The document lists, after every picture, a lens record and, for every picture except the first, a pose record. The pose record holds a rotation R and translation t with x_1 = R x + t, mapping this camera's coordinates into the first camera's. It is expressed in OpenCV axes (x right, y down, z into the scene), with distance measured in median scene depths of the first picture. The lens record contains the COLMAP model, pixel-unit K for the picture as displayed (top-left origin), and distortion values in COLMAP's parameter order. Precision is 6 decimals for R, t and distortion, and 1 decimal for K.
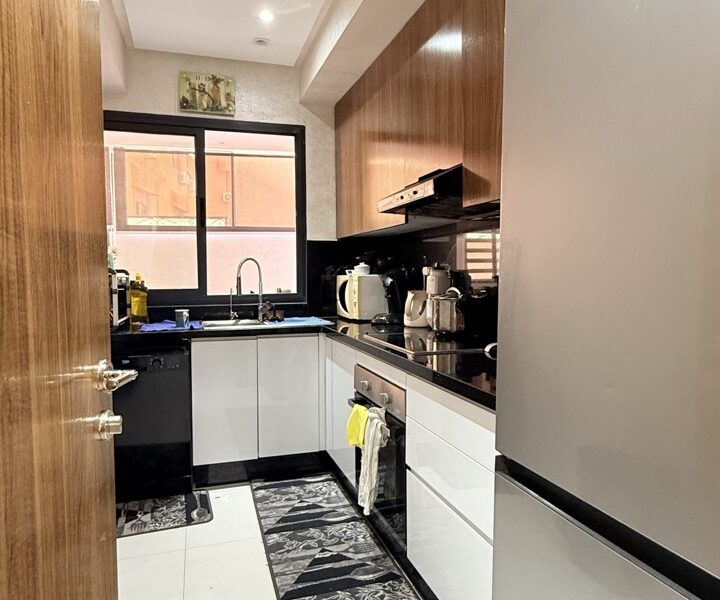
lens RADIAL K [[513.7, 0, 357.3], [0, 513.7, 297.7], [0, 0, 1]] dist [0.002613, -0.004481]
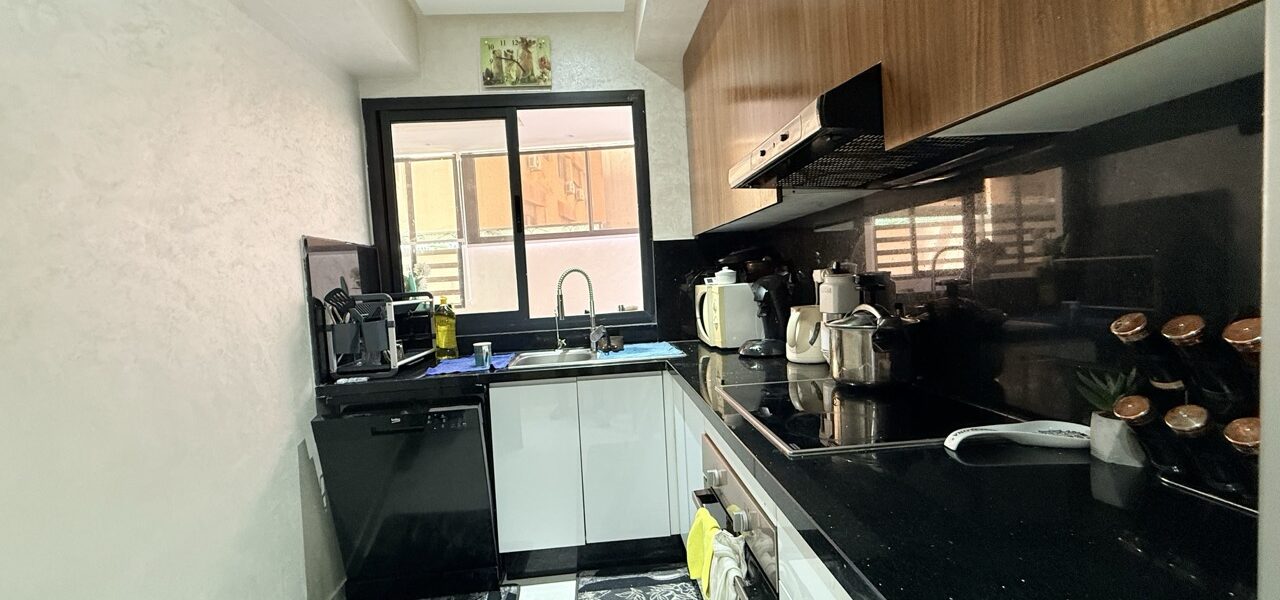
lens RADIAL K [[514.8, 0, 634.9], [0, 514.8, 302.4], [0, 0, 1]] dist [0.000038, 0.000548]
pose [[0.973955, -0.038646, -0.223425, 0.047029], [0.040282, 0.999185, 0.002767, -0.027179], [0.223135, -0.011694, 0.974717, 0.283571]]
